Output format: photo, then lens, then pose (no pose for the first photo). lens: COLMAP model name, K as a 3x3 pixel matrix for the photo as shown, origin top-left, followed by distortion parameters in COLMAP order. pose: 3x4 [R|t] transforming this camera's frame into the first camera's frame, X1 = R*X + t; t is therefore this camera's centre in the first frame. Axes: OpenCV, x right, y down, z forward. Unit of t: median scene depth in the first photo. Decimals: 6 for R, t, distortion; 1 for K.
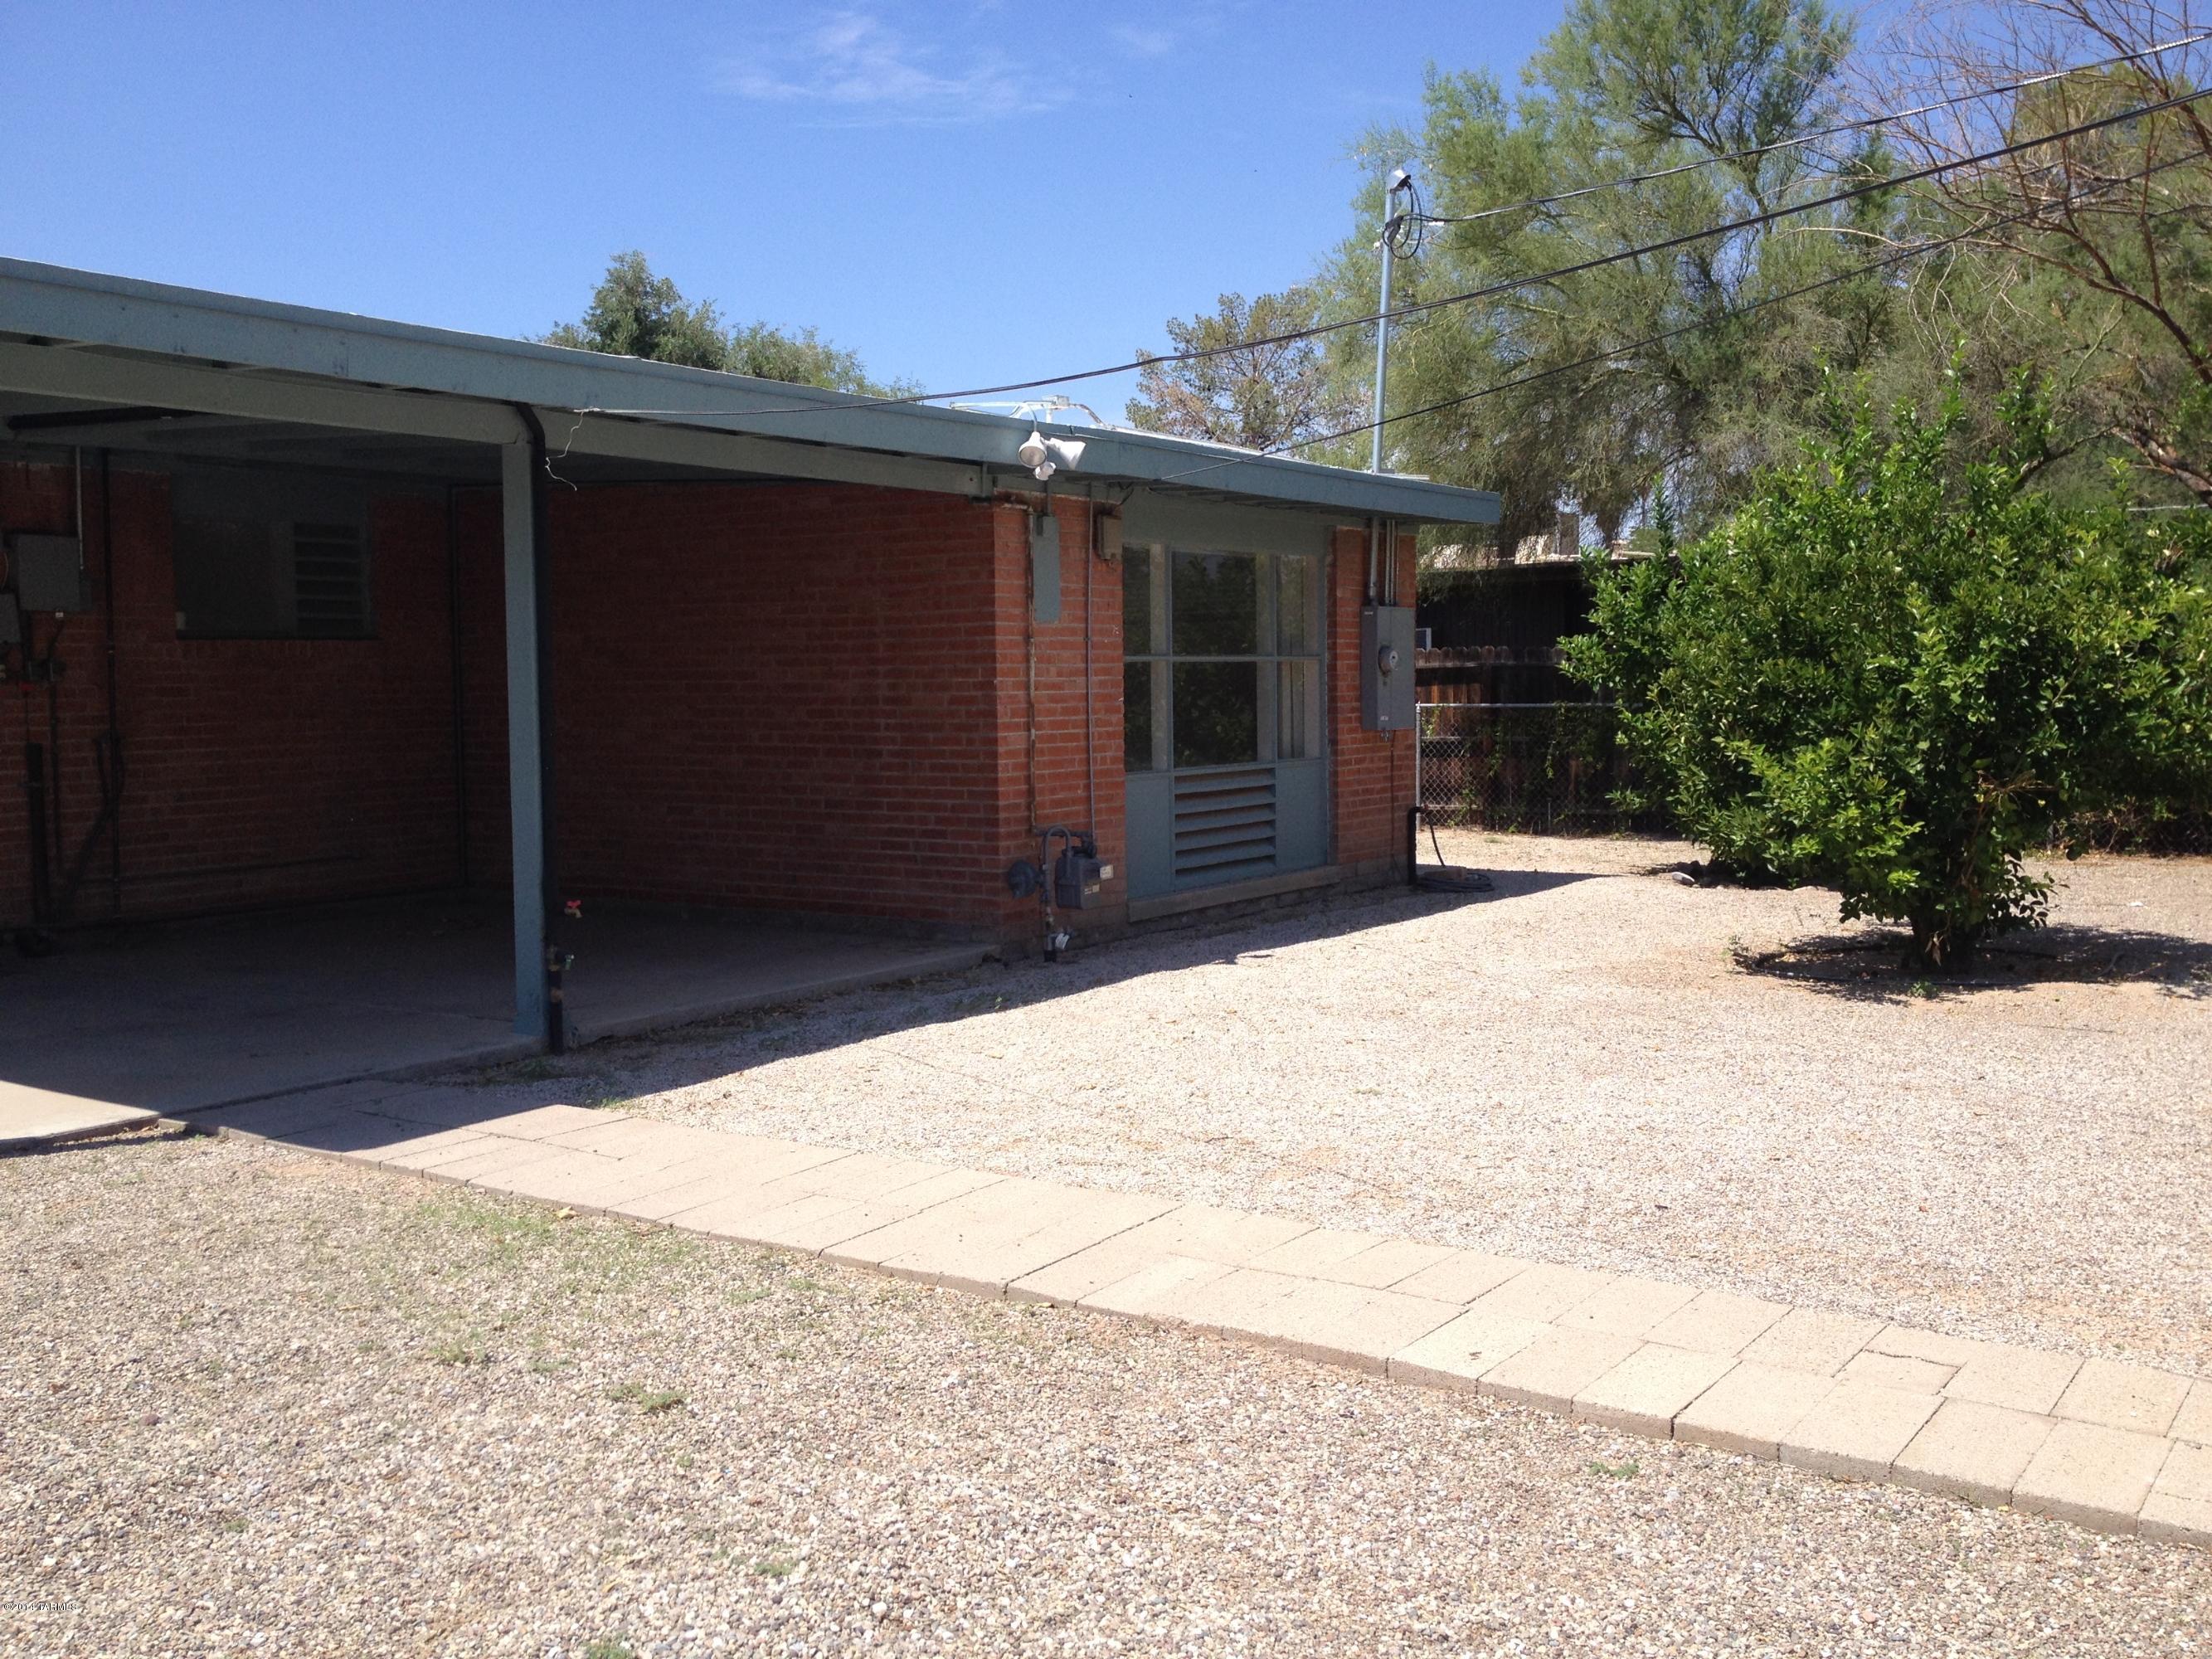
lens RADIAL K [[2026.9, 0, 1080.3], [0, 2026.9, 836.3], [0, 0, 1]] dist [0.104378, -0.234465]
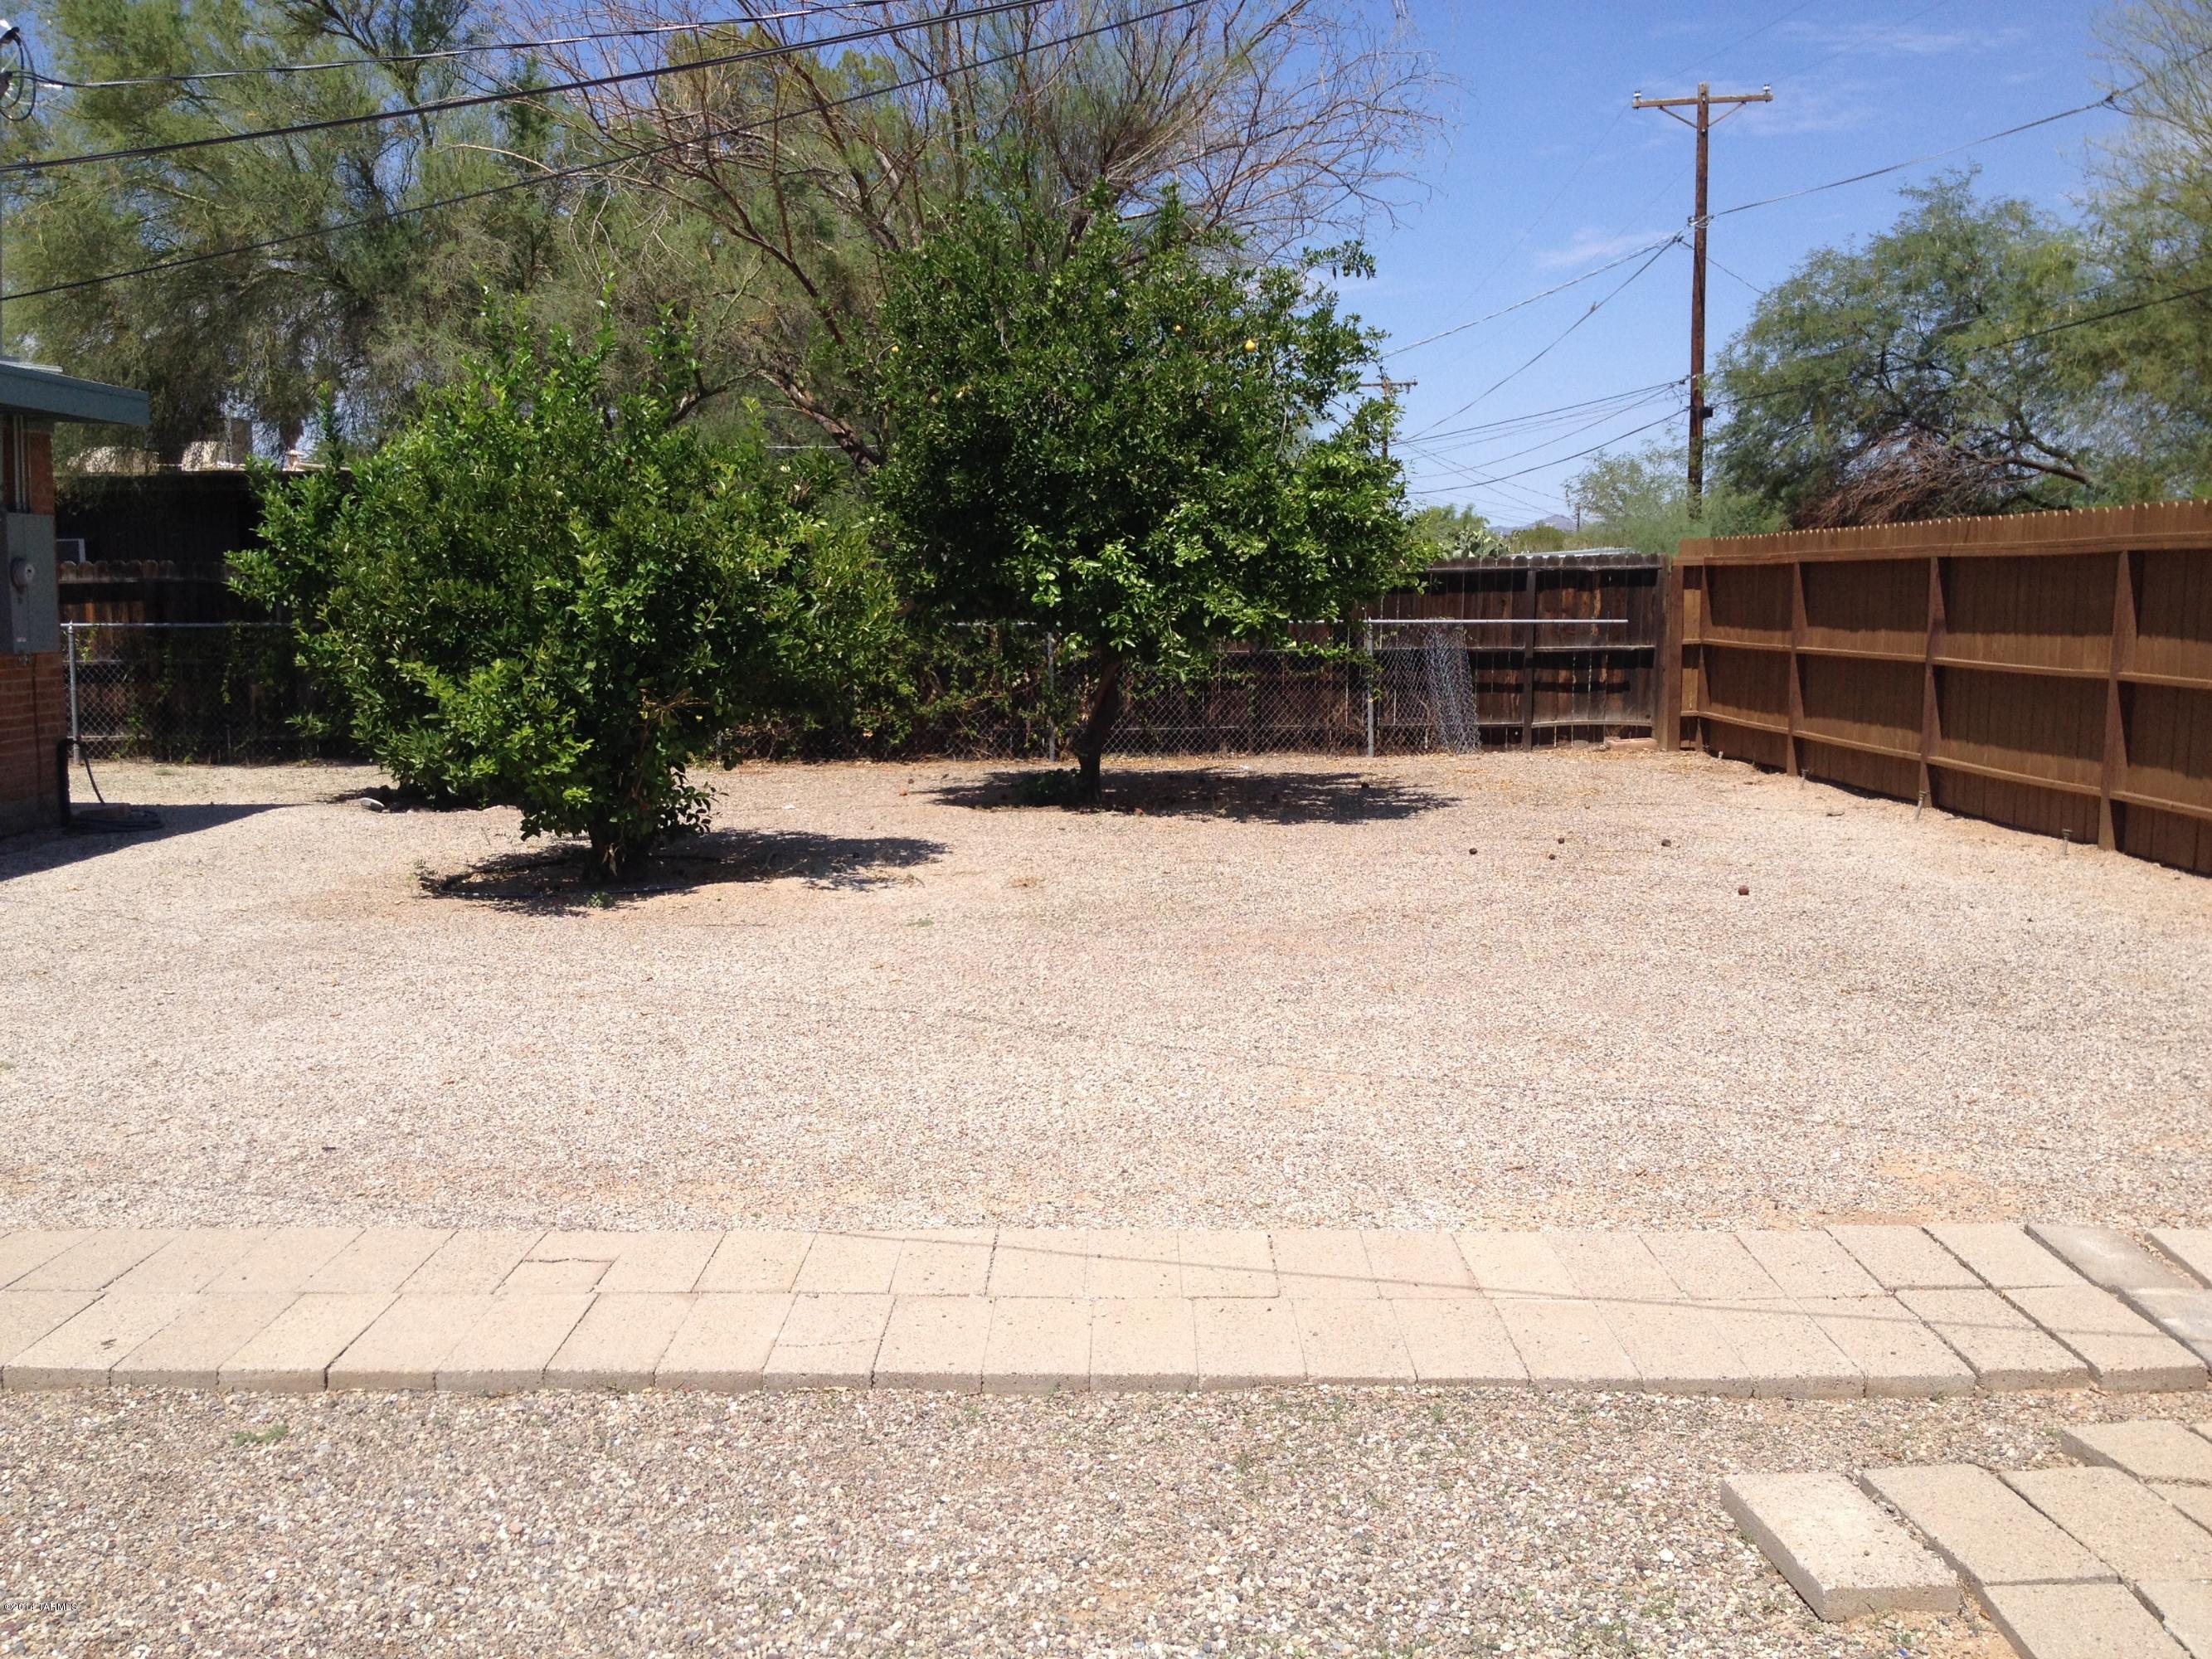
lens RADIAL K [[2026.9, 0, 1080.3], [0, 2026.9, 836.3], [0, 0, 1]] dist [0.104378, -0.234465]
pose [[0.823911, -0.059479, 0.563590, 0.027841], [0.037584, 0.998023, 0.050383, -0.000558], [-0.565472, -0.020329, 0.824517, 0.005149]]
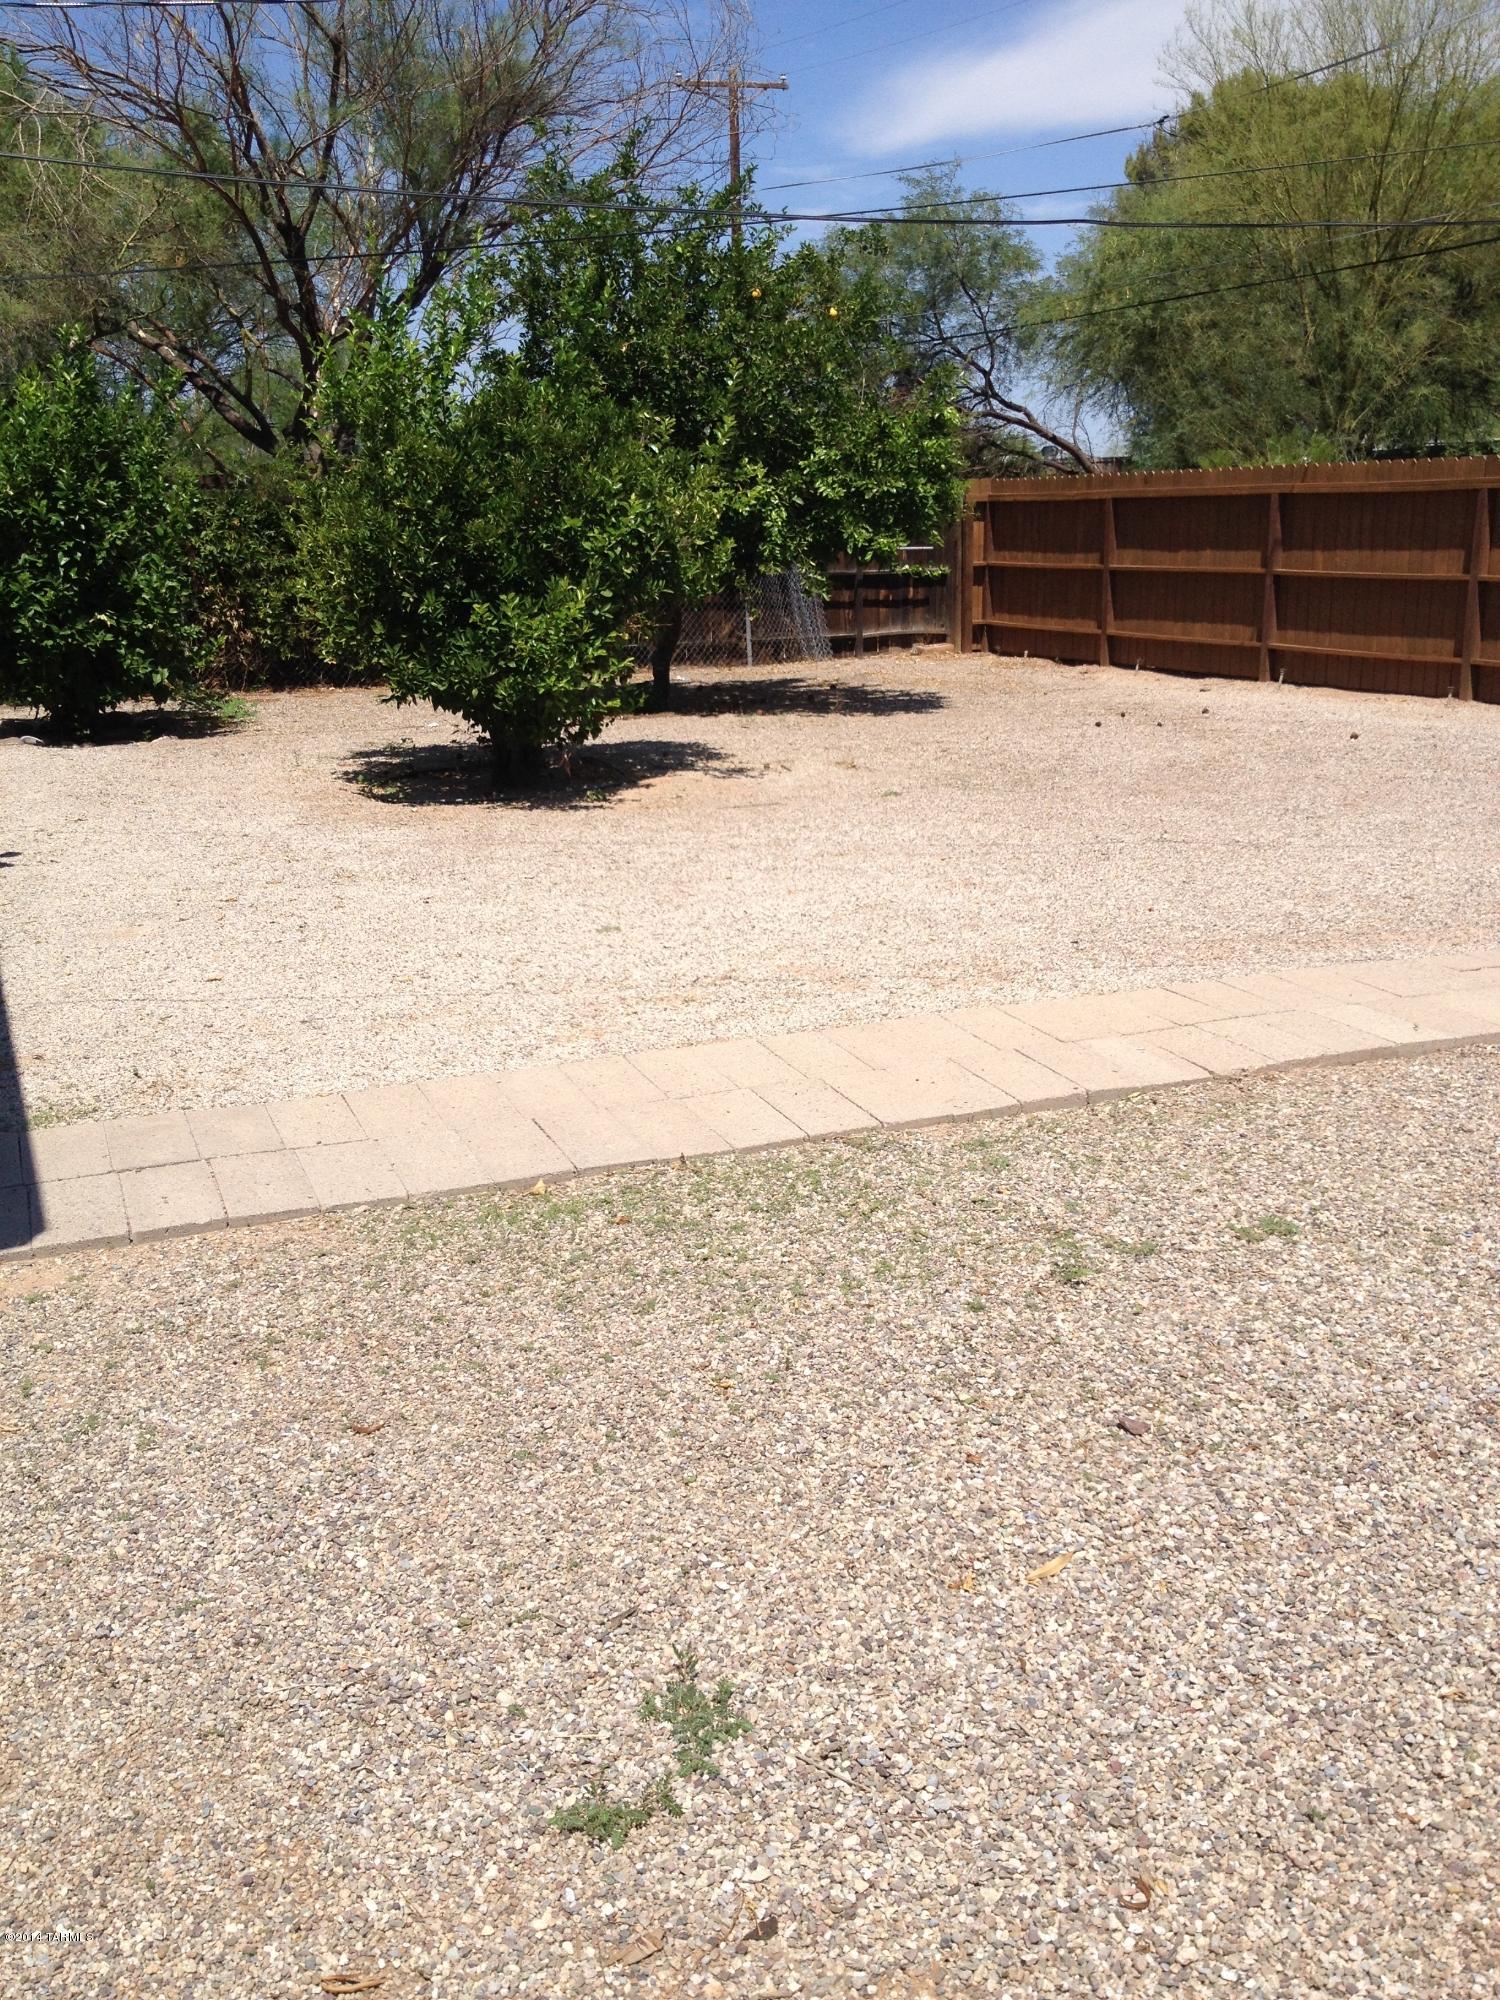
lens RADIAL K [[1832.6, 0, 747.6], [0, 1832.6, 995.9], [0, 0, 1]] dist [0.104378, -0.234465]
pose [[0.539447, -0.206713, 0.816252, -0.378617], [0.071365, 0.977134, 0.200291, -0.018328], [-0.838990, -0.049795, 0.541864, 0.241861]]
